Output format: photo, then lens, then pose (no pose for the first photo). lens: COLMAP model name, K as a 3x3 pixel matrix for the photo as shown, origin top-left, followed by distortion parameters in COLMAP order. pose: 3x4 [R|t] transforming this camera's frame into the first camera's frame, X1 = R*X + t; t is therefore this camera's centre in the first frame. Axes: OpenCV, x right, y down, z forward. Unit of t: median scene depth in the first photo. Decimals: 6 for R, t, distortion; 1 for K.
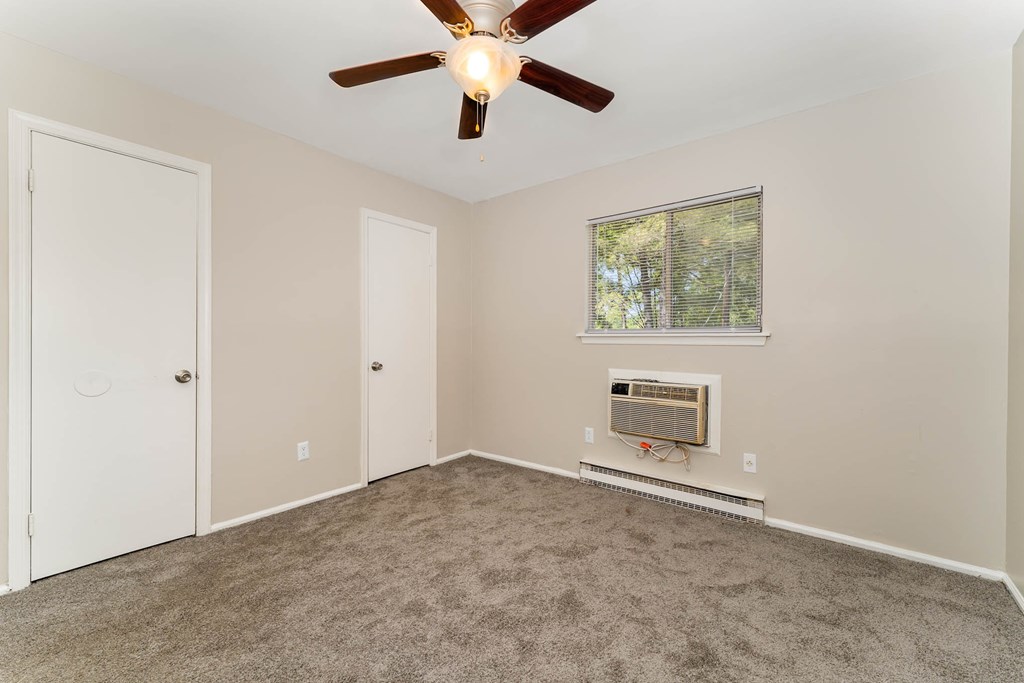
lens RADIAL K [[413.0, 0, 512.0], [0, 413.0, 341.5], [0, 0, 1]] dist [0.000997, -0.000107]
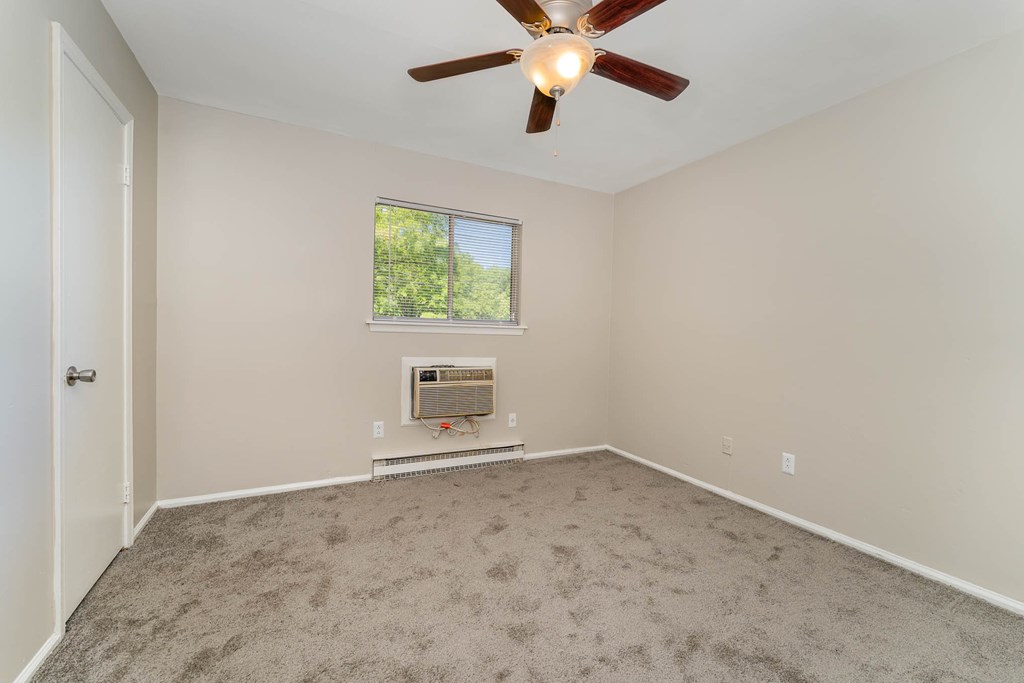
lens RADIAL K [[413.0, 0, 512.0], [0, 413.0, 341.5], [0, 0, 1]] dist [0.000997, -0.000107]
pose [[0.425939, -0.012454, 0.904666, -0.604785], [-0.019140, 0.999557, 0.022772, 0.000132], [-0.904549, -0.027014, 0.425512, 0.380886]]
